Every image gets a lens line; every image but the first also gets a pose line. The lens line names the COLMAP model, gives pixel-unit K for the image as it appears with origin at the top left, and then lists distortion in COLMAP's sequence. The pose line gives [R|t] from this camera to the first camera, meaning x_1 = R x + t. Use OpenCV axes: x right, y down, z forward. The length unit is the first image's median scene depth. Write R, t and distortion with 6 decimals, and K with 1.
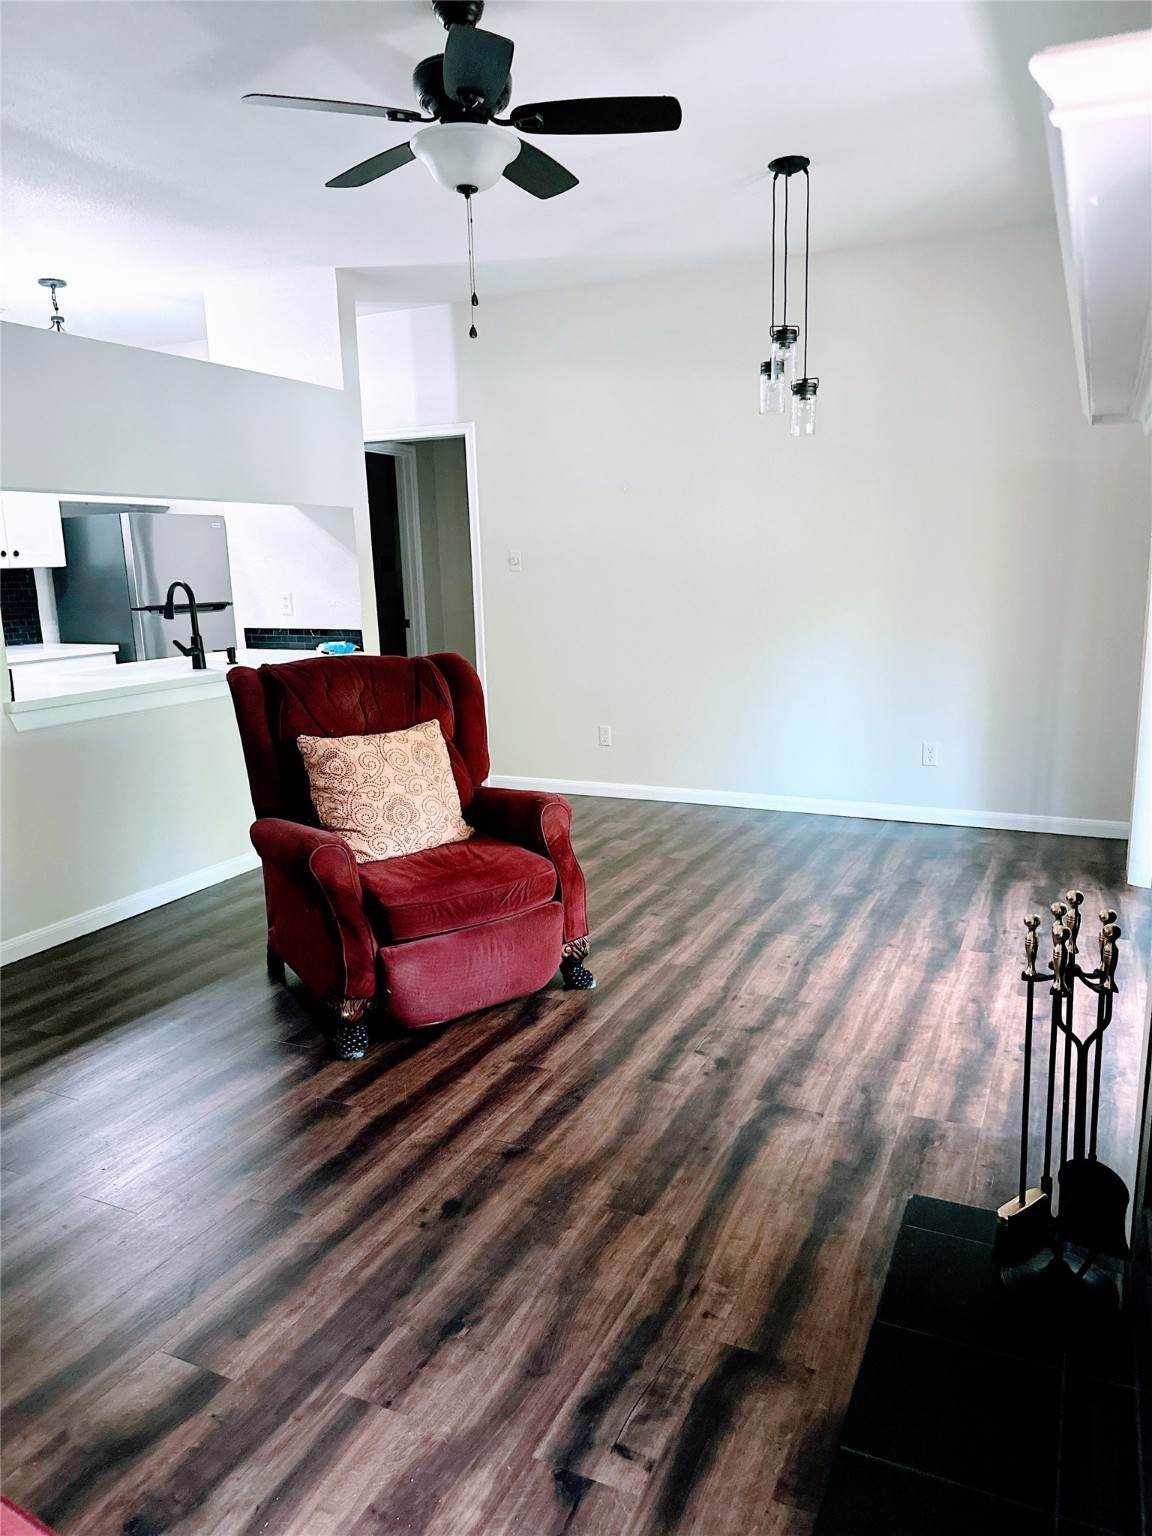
lens RADIAL K [[1087.2, 0, 576.0], [0, 1087.2, 768.0], [0, 0, 1]] dist [0.060576, -0.082791]
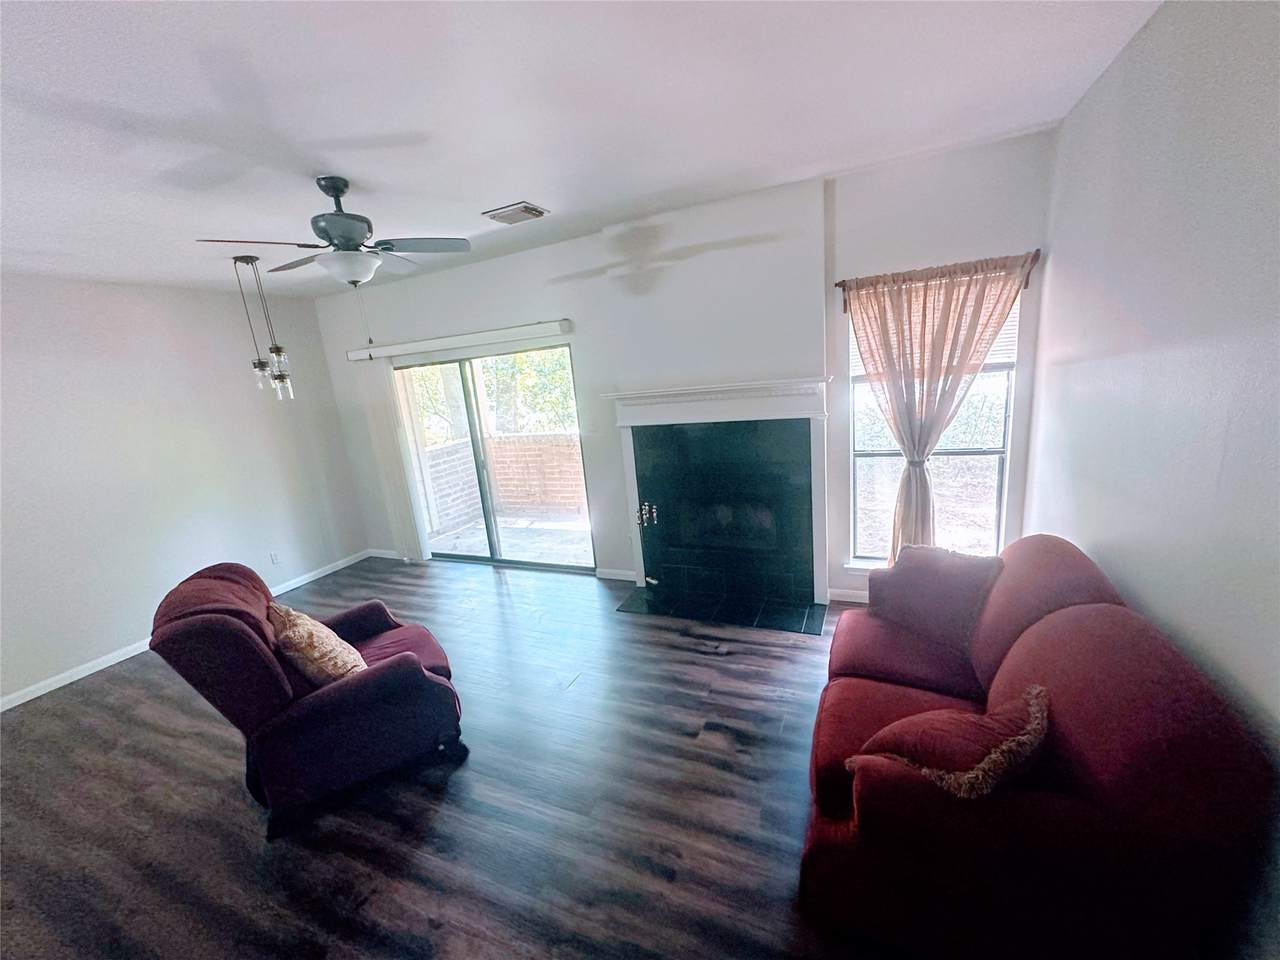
lens RADIAL K [[510.3, 0, 640.0], [0, 510.3, 480.0], [0, 0, 1]] dist [-0.000500, -0.000027]
pose [[-0.014012, -0.198892, 0.979921, -1.216899], [0.286323, 0.938181, 0.194514, -0.301324], [-0.958031, 0.283300, 0.043801, 0.726644]]
